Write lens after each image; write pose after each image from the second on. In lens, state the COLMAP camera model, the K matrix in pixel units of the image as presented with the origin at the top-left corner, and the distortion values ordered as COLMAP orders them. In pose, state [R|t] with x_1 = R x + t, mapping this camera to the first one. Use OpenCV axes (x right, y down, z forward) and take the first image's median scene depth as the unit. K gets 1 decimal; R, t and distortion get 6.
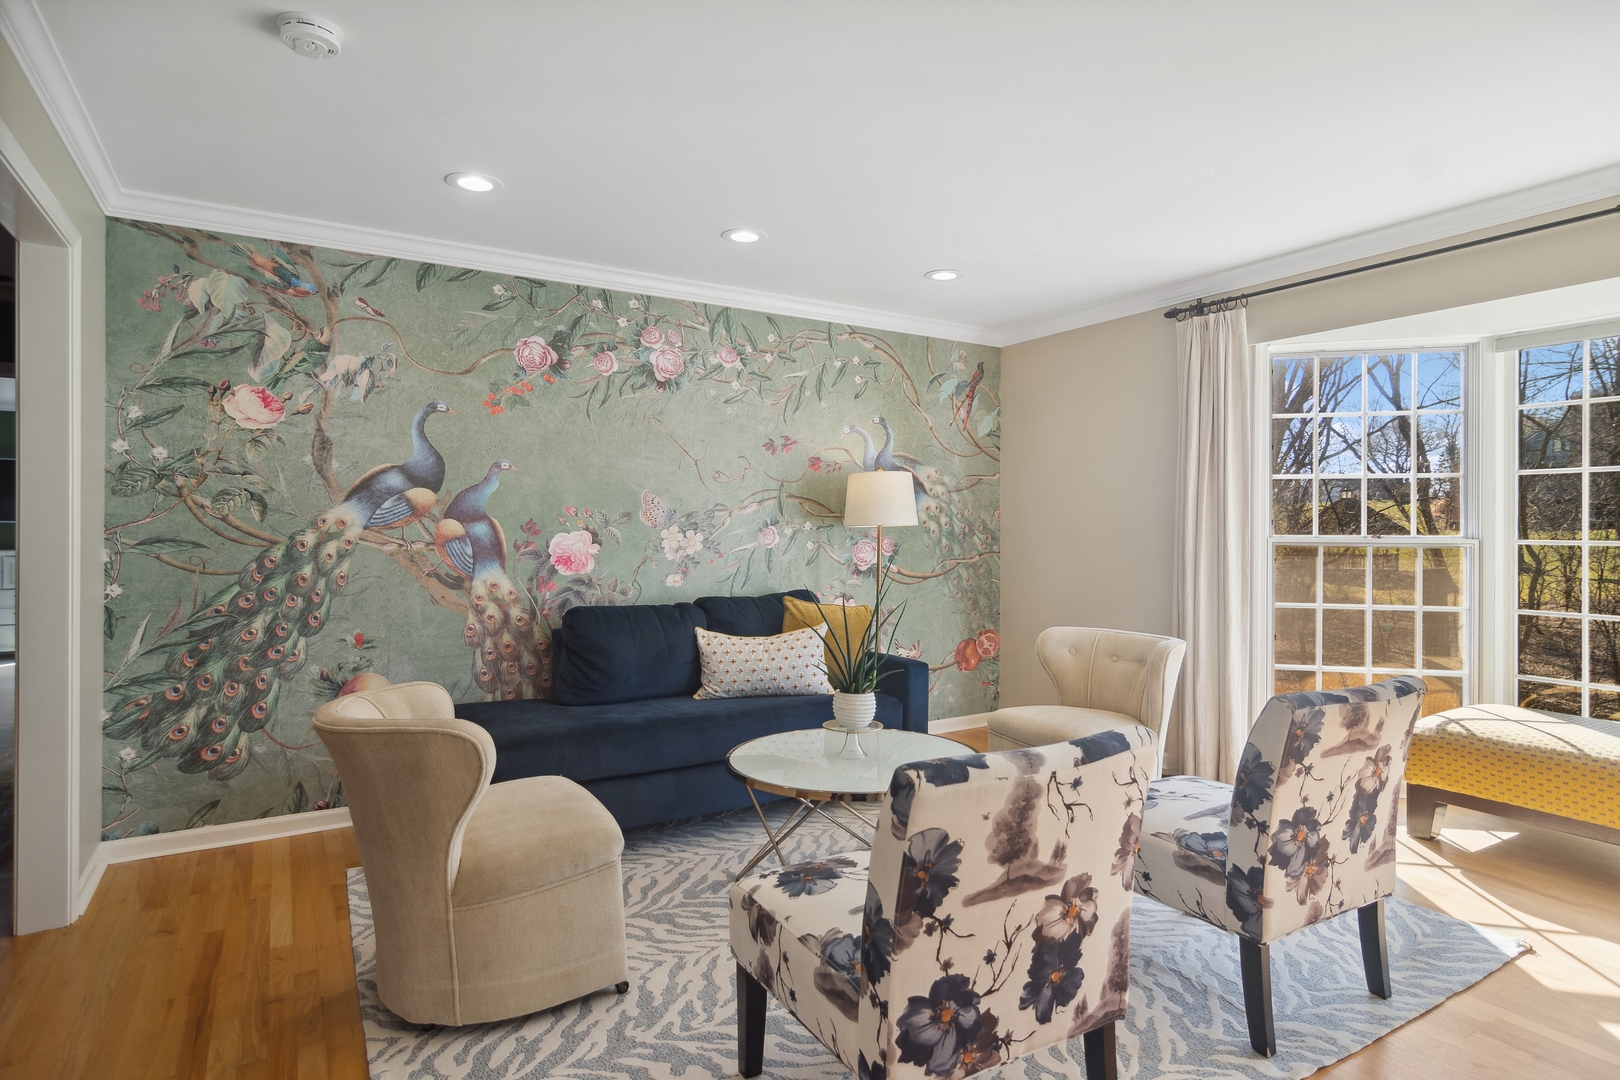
lens RADIAL K [[877.4, 0, 806.3], [0, 877.4, 527.3], [0, 0, 1]] dist [-0.001727, 0.004267]
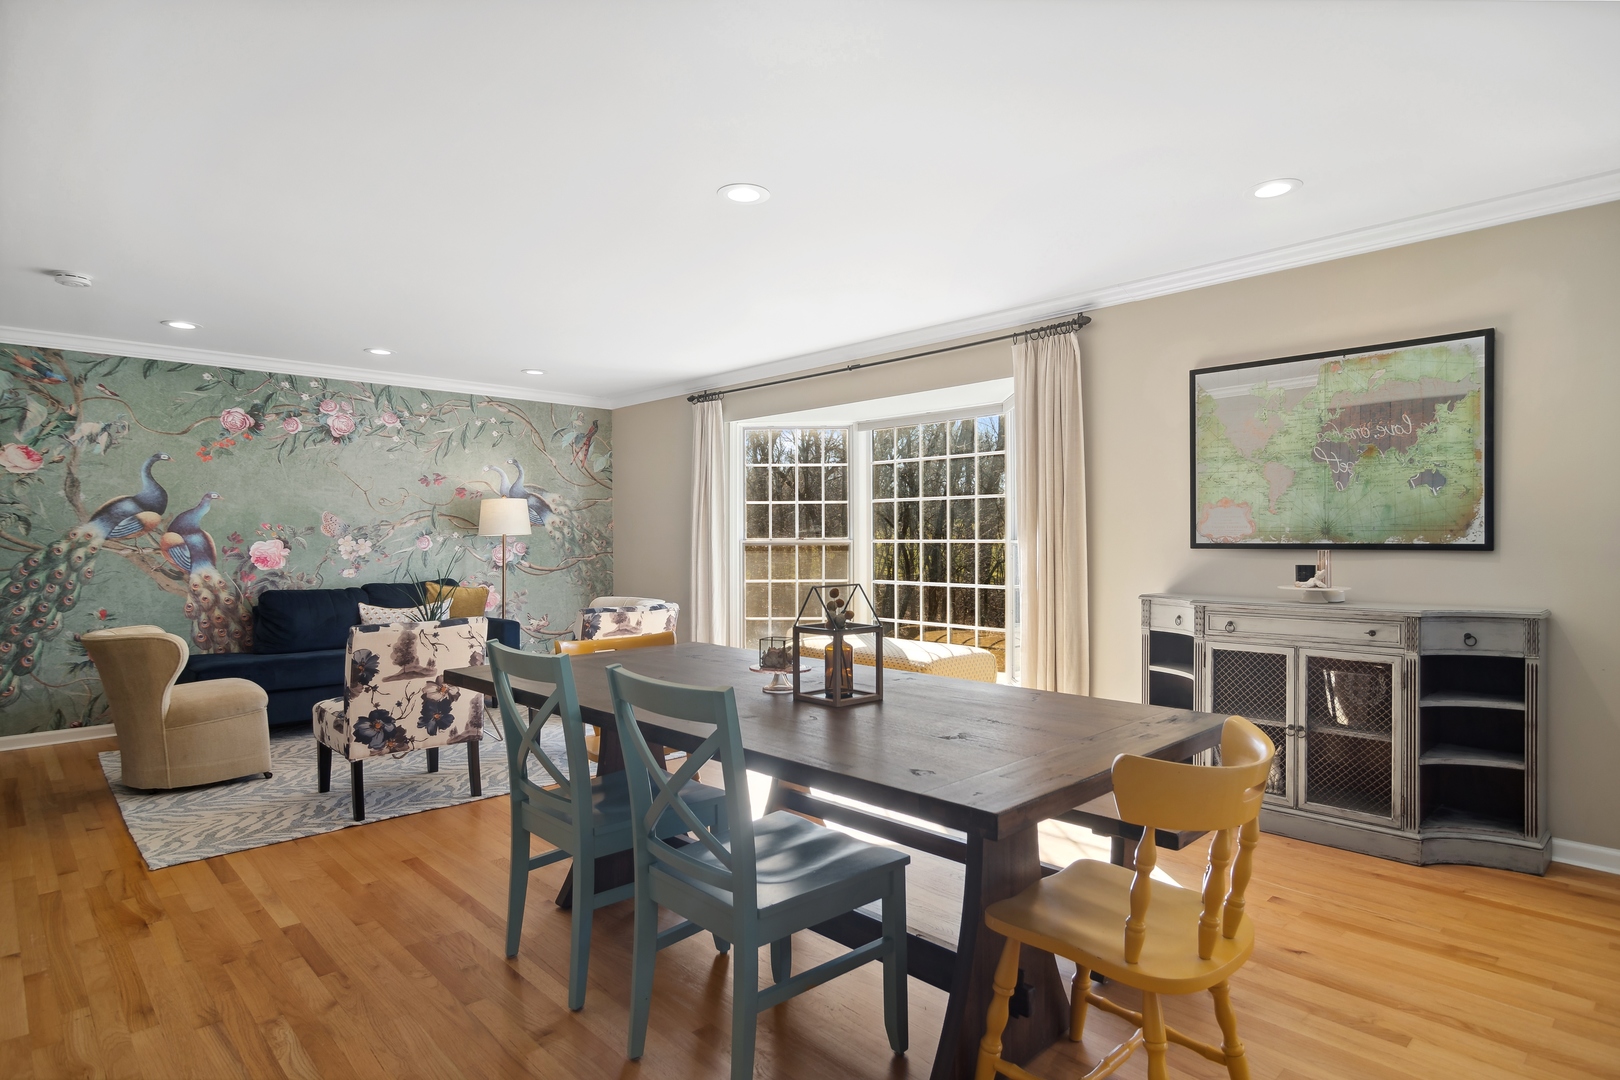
lens RADIAL K [[877.4, 0, 809.0], [0, 877.4, 546.1], [0, 0, 1]] dist [-0.001727, 0.004267]
pose [[0.976148, -0.010547, 0.216849, 0.318739], [0.008057, 0.999891, 0.012366, 0.003911], [-0.216956, -0.010324, 0.976127, -0.672848]]
